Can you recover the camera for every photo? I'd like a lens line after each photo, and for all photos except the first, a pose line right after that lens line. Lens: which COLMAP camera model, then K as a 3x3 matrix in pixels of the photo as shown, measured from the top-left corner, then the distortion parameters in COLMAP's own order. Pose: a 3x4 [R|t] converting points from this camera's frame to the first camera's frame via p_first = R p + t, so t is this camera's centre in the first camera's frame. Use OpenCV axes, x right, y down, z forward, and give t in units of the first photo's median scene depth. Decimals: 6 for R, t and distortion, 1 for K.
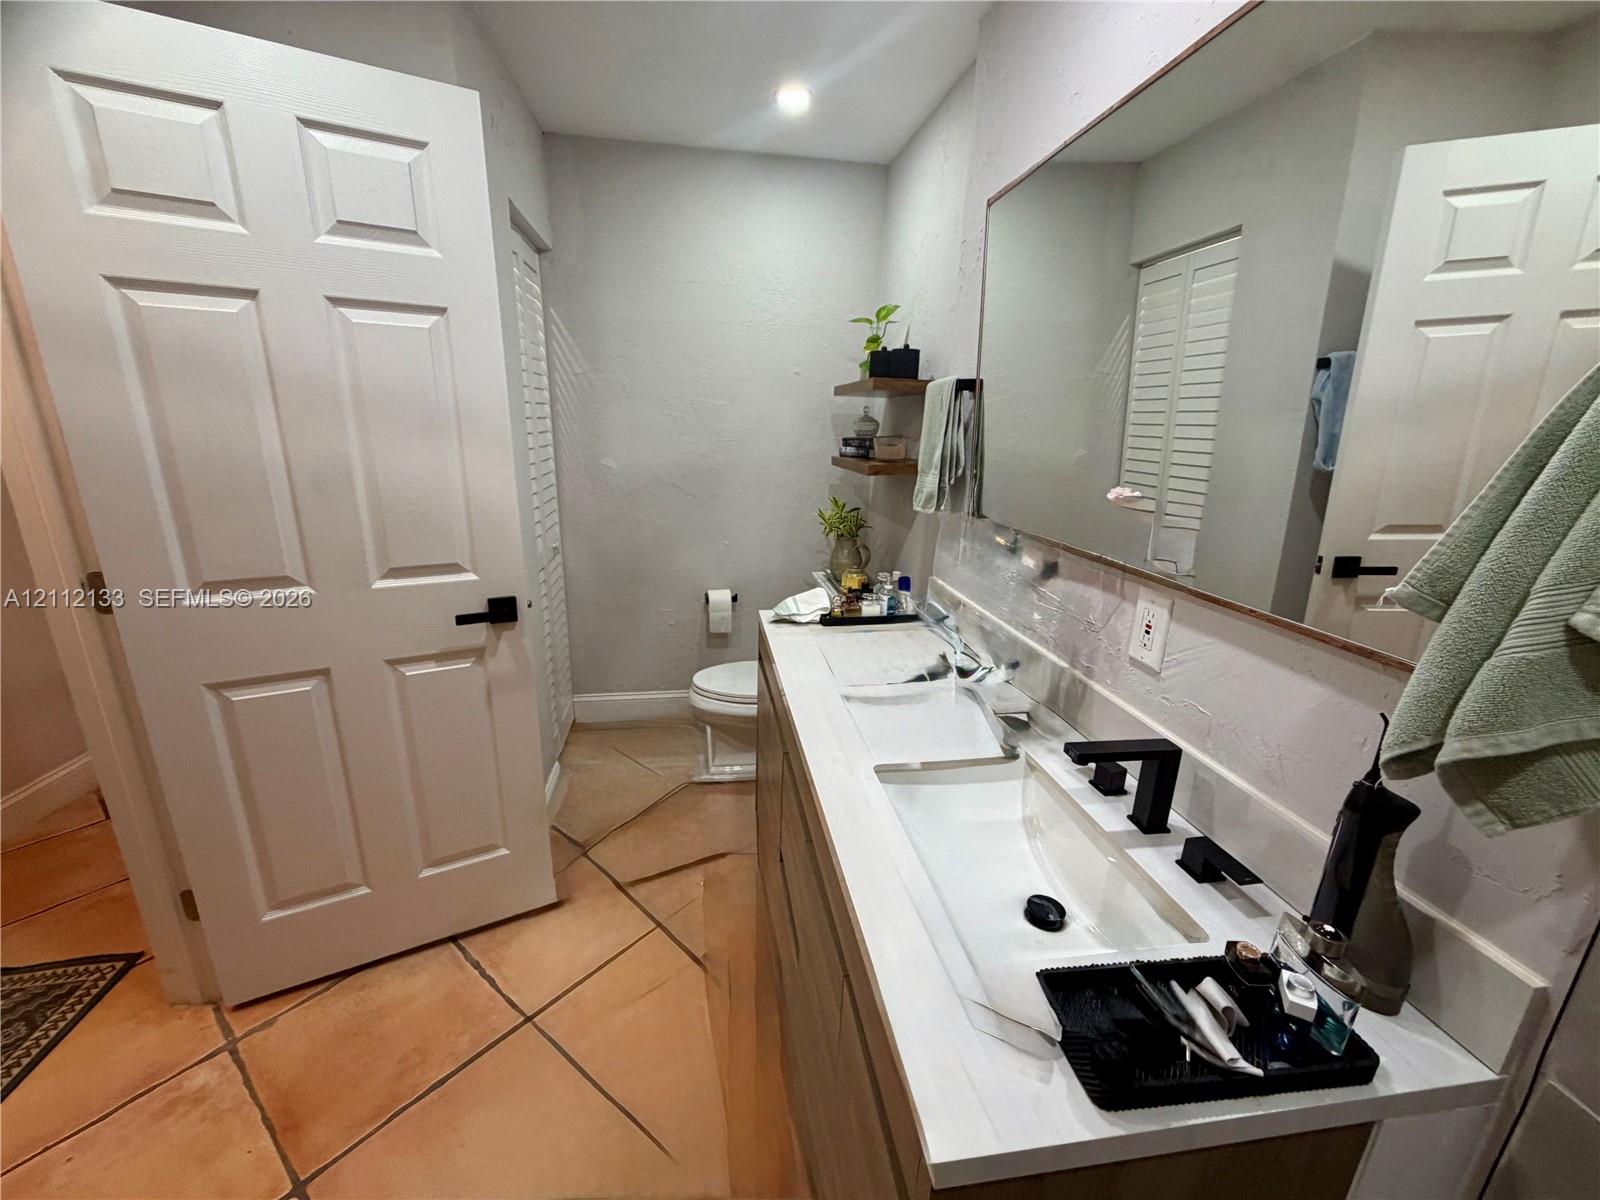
lens RADIAL K [[636.8, 0, 797.4], [0, 636.8, 599.1], [0, 0, 1]] dist [-0.001891, 0.000543]
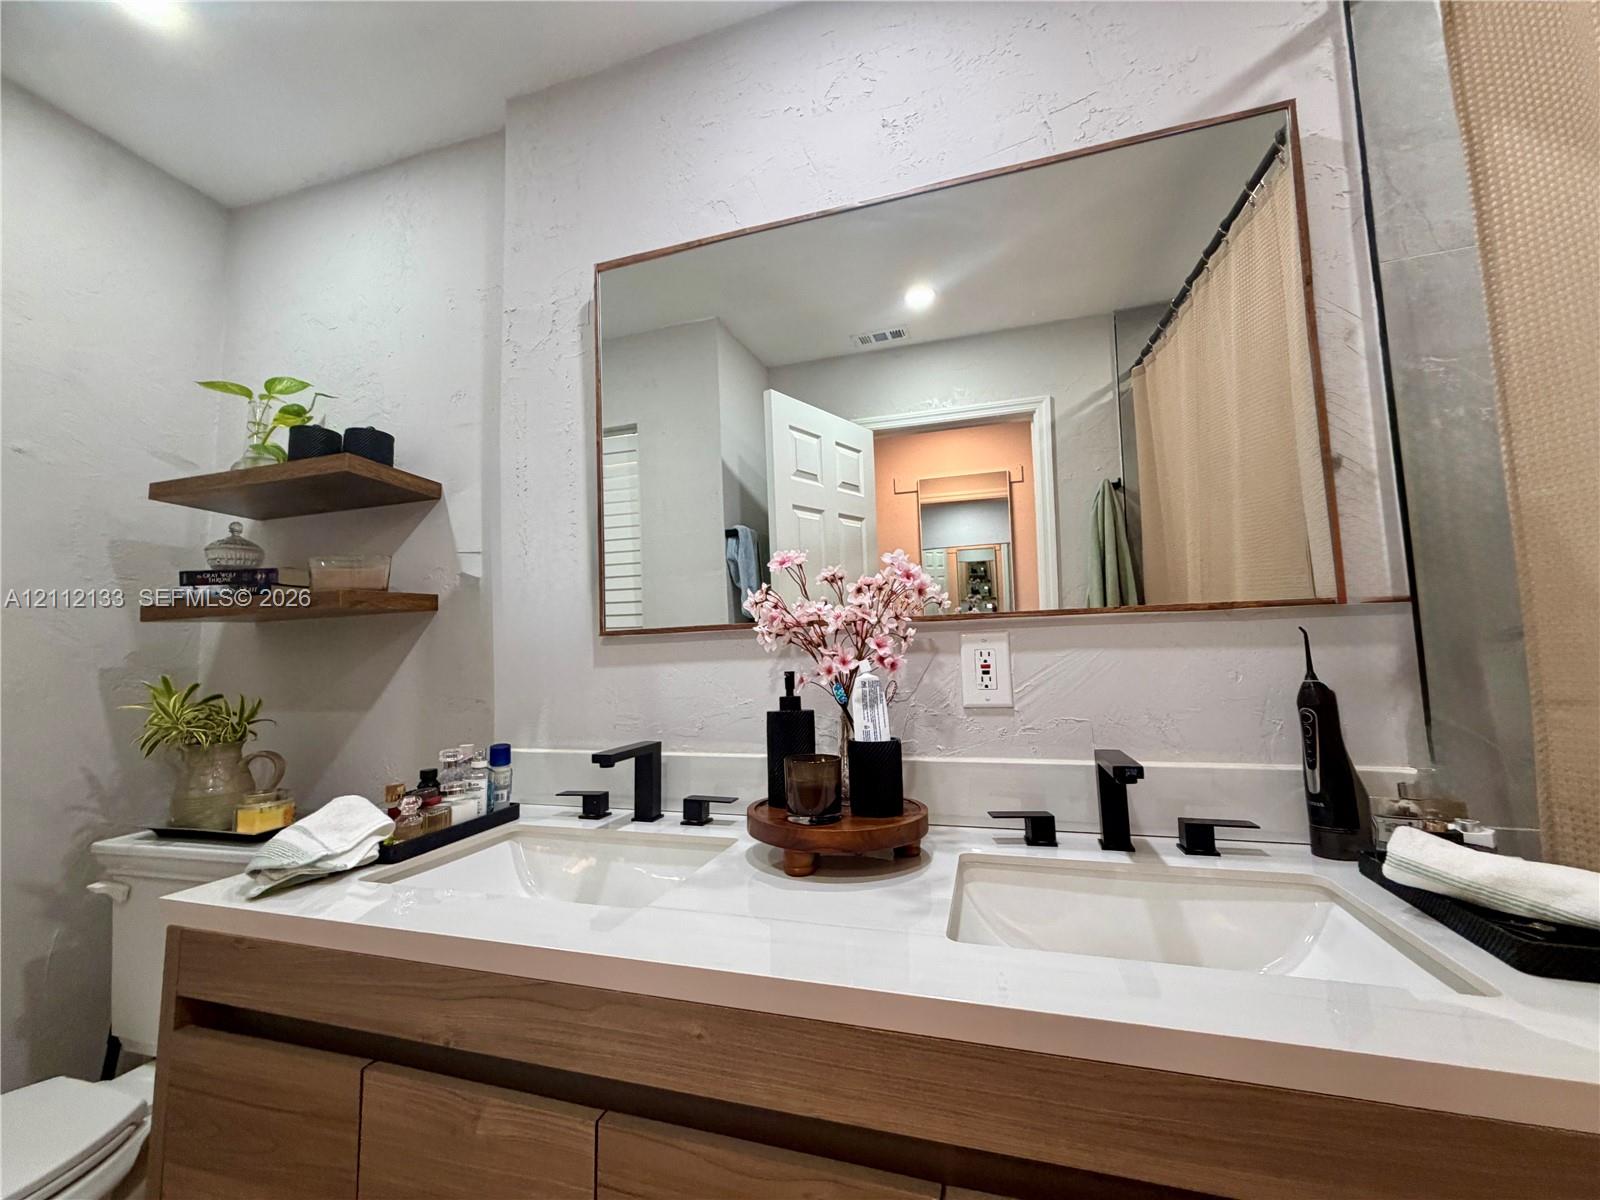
lens RADIAL K [[636.8, 0, 797.4], [0, 636.8, 599.1], [0, 0, 1]] dist [-0.001891, 0.000543]
pose [[0.429615, 0.053858, 0.901405, -0.270127], [0.276290, 0.942508, -0.187995, 0.028076], [-0.859706, 0.329815, 0.390035, 0.470135]]
